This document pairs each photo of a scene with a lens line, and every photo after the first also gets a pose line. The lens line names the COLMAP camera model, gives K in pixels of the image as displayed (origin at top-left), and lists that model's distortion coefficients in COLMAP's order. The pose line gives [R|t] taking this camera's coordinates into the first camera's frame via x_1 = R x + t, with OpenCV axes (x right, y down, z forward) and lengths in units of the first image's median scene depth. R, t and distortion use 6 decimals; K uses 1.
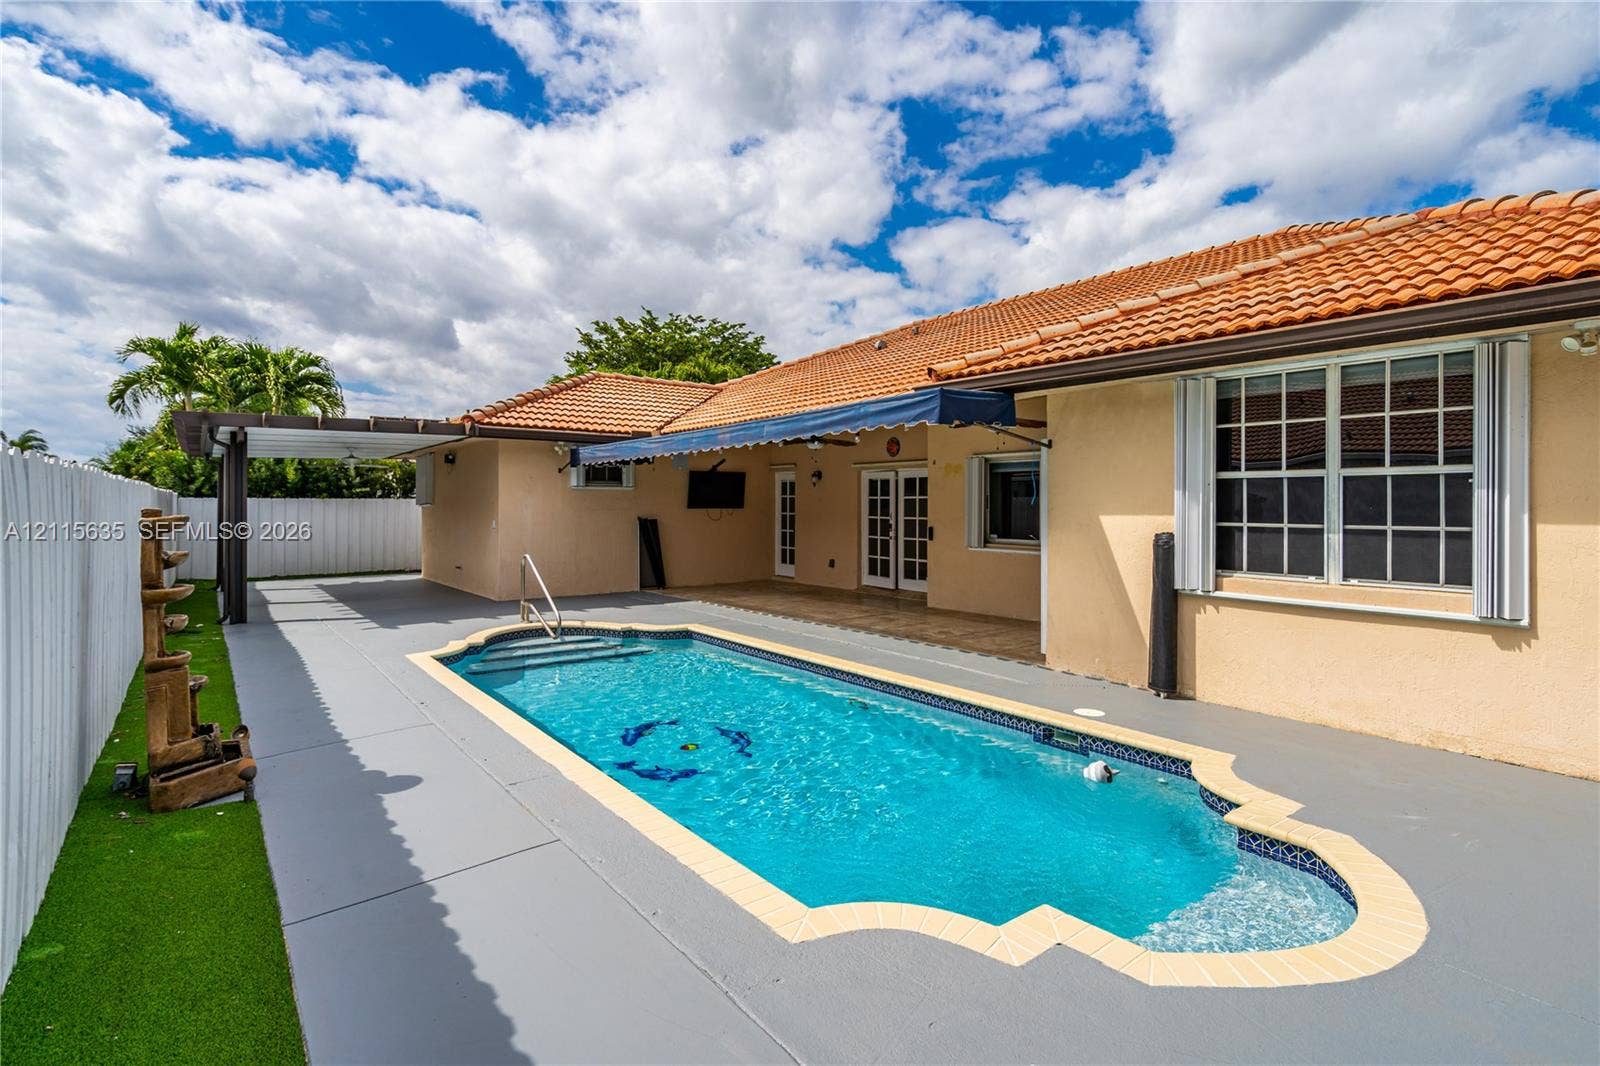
lens RADIAL K [[759.3, 0, 751.8], [0, 759.3, 535.9], [0, 0, 1]] dist [0.013085, 0.000408]
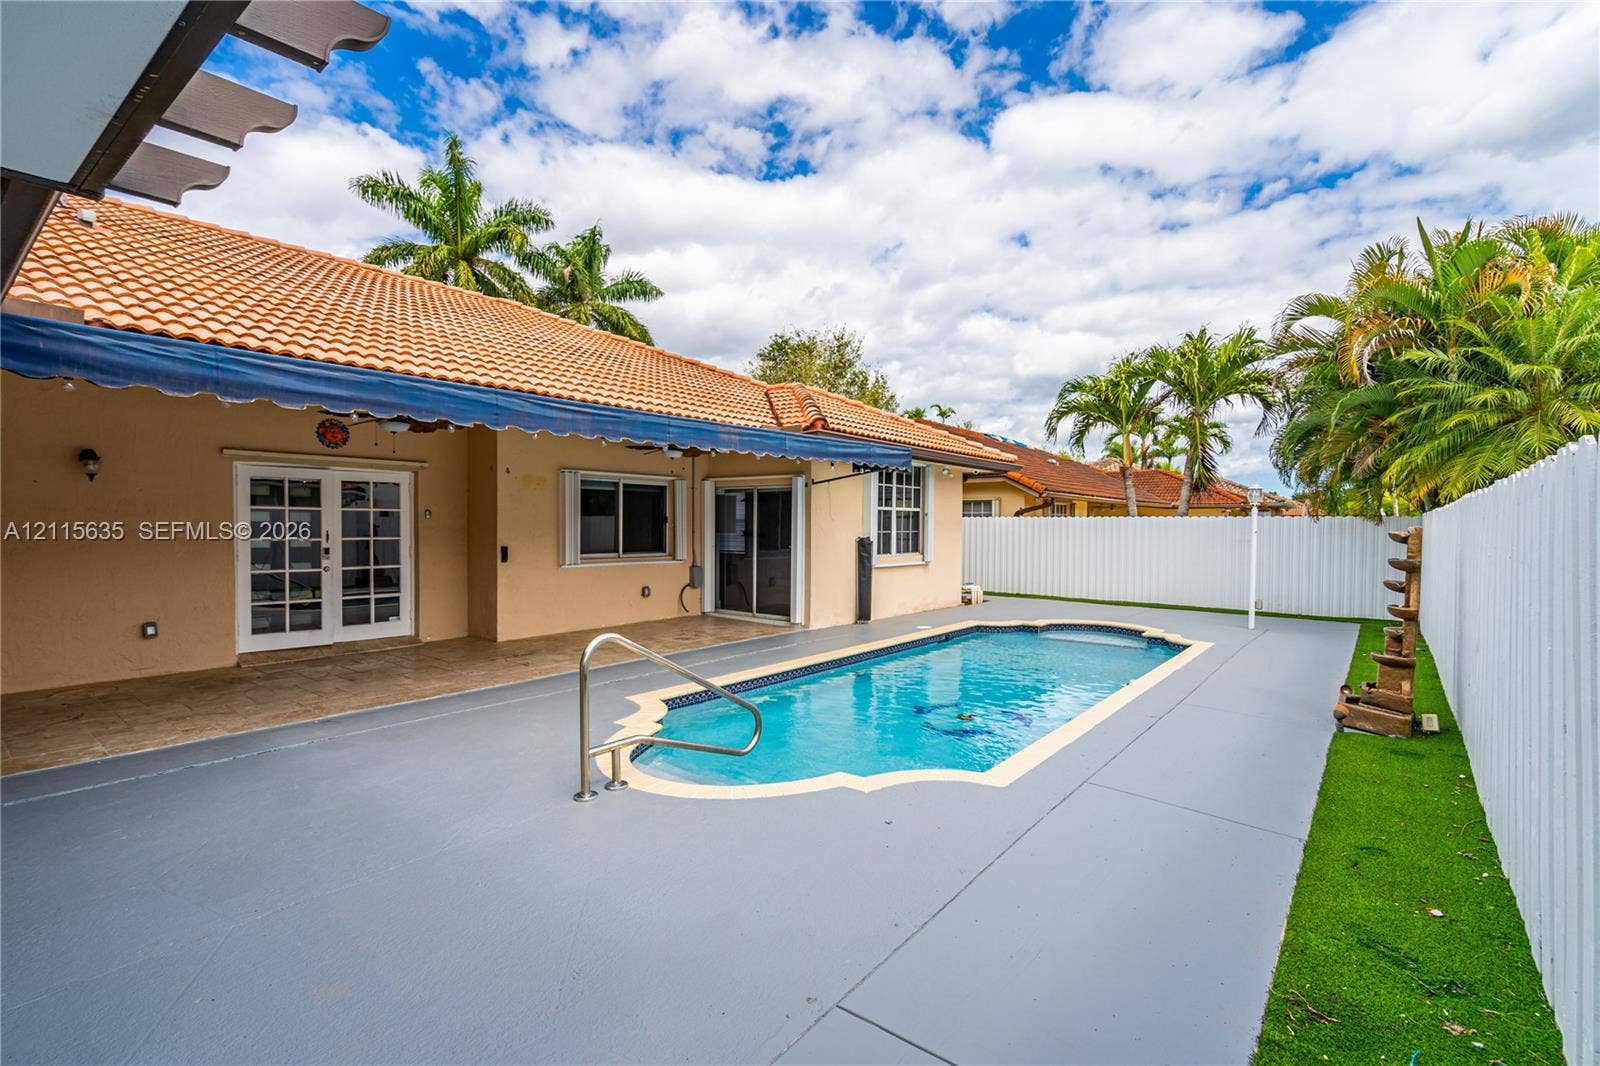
lens RADIAL K [[741.8, 0, 806.1], [0, 741.8, 536.7], [0, 0, 1]] dist [-0.000618, 0.000004]
pose [[-0.269938, -0.014280, 0.962772, -0.402255], [0.037487, 0.998976, 0.025327, -0.018907], [-0.962148, 0.042929, -0.269127, 0.550266]]
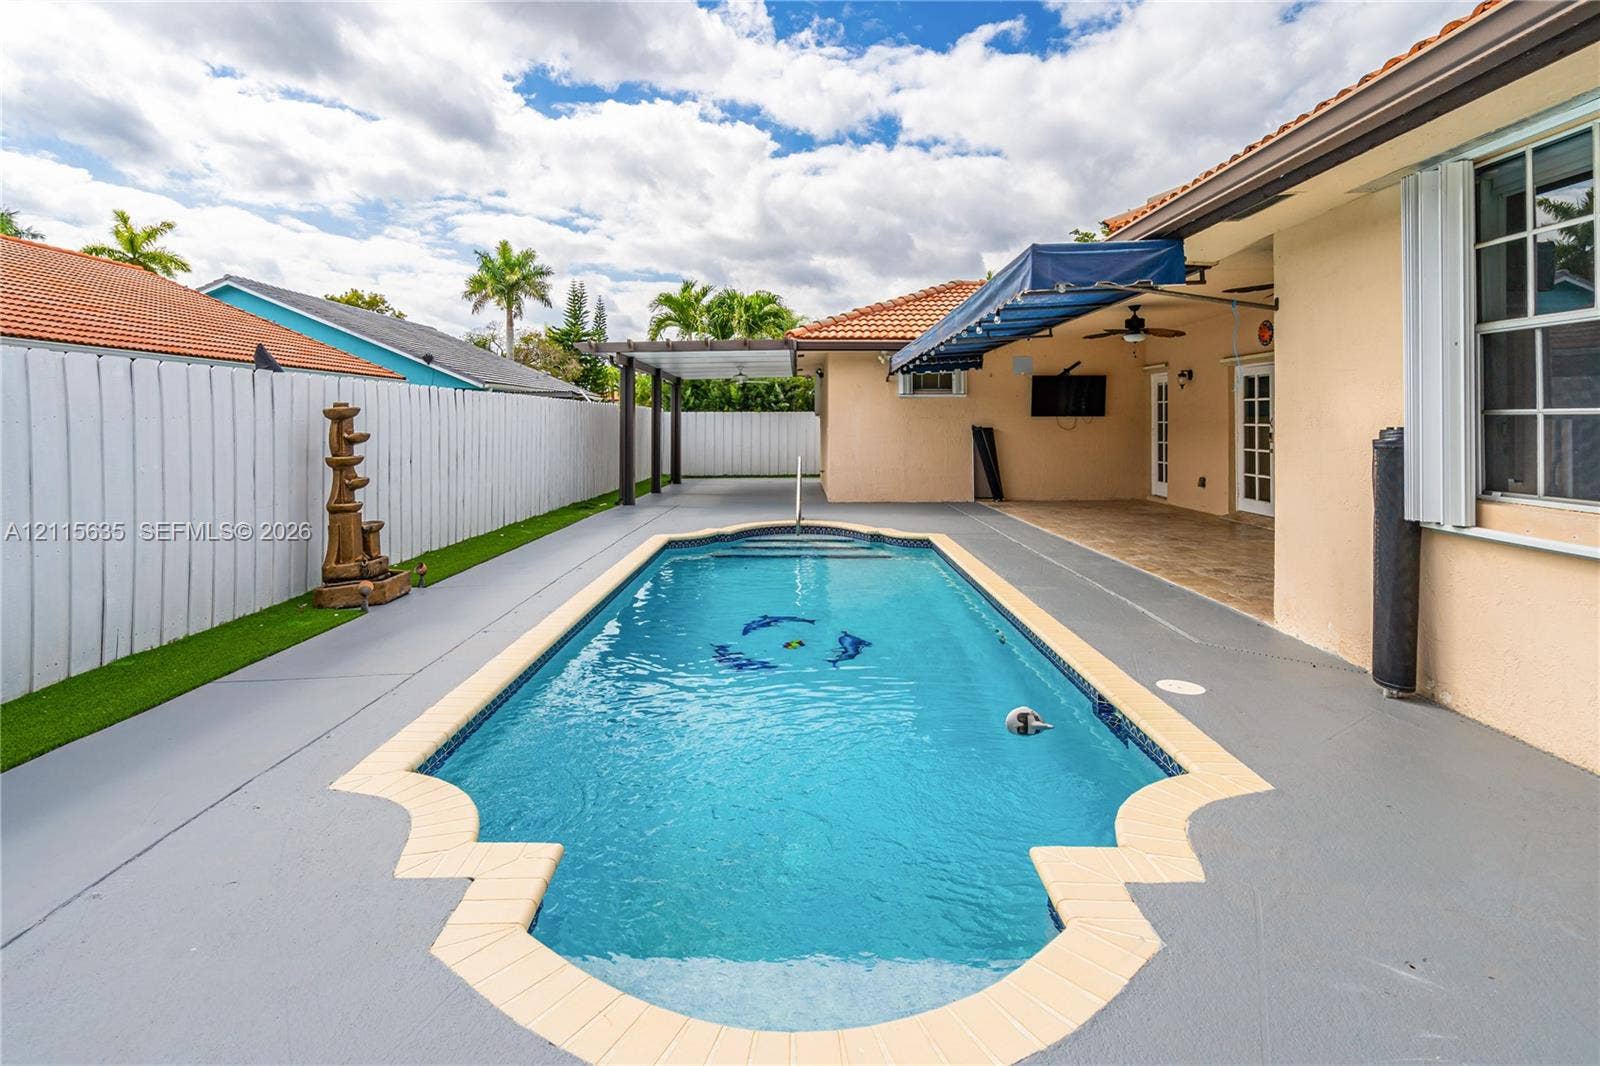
lens RADIAL K [[741.8, 0, 797.8], [0, 741.8, 417.3], [0, 0, 1]] dist [-0.000618, 0.000004]
pose [[0.818480, -0.005159, -0.574513, 0.162239], [-0.023278, 0.998841, -0.042132, 0.008094], [0.574064, 0.047857, 0.817411, 0.077555]]
